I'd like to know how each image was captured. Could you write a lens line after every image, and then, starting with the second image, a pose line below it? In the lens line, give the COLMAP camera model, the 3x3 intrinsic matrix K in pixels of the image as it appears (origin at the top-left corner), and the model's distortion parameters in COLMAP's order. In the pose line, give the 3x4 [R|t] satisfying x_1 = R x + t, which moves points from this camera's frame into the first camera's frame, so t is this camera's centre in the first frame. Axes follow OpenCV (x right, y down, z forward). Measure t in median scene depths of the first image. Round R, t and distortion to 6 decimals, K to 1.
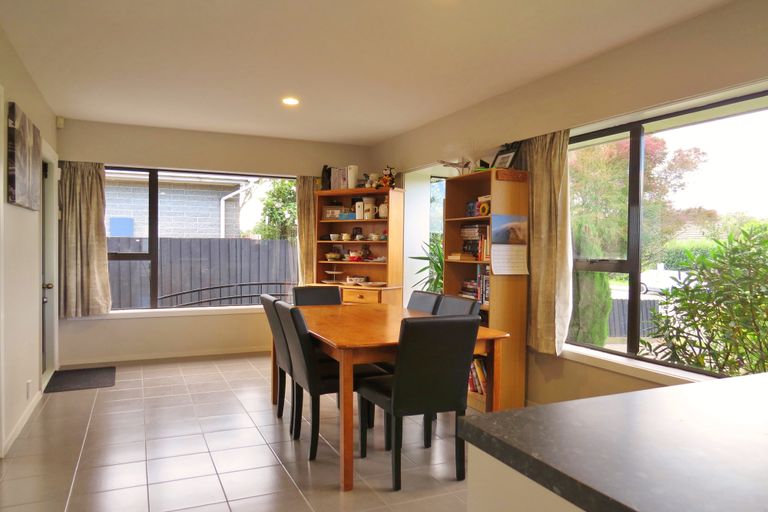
lens RADIAL K [[552.9, 0, 384.9], [0, 552.9, 255.2], [0, 0, 1]] dist [-0.013960, -0.001658]
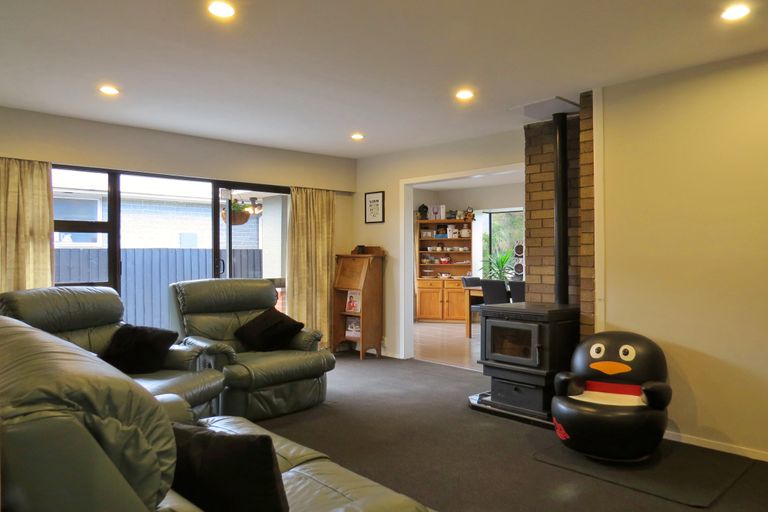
lens RADIAL K [[552.9, 0, 383.0], [0, 552.9, 256.8], [0, 0, 1]] dist [-0.013960, -0.001658]
pose [[0.947008, -0.005041, 0.321170, -0.745080], [0.009788, 0.999865, -0.013169, 0.010537], [-0.321060, 0.015614, 0.946930, -0.485758]]
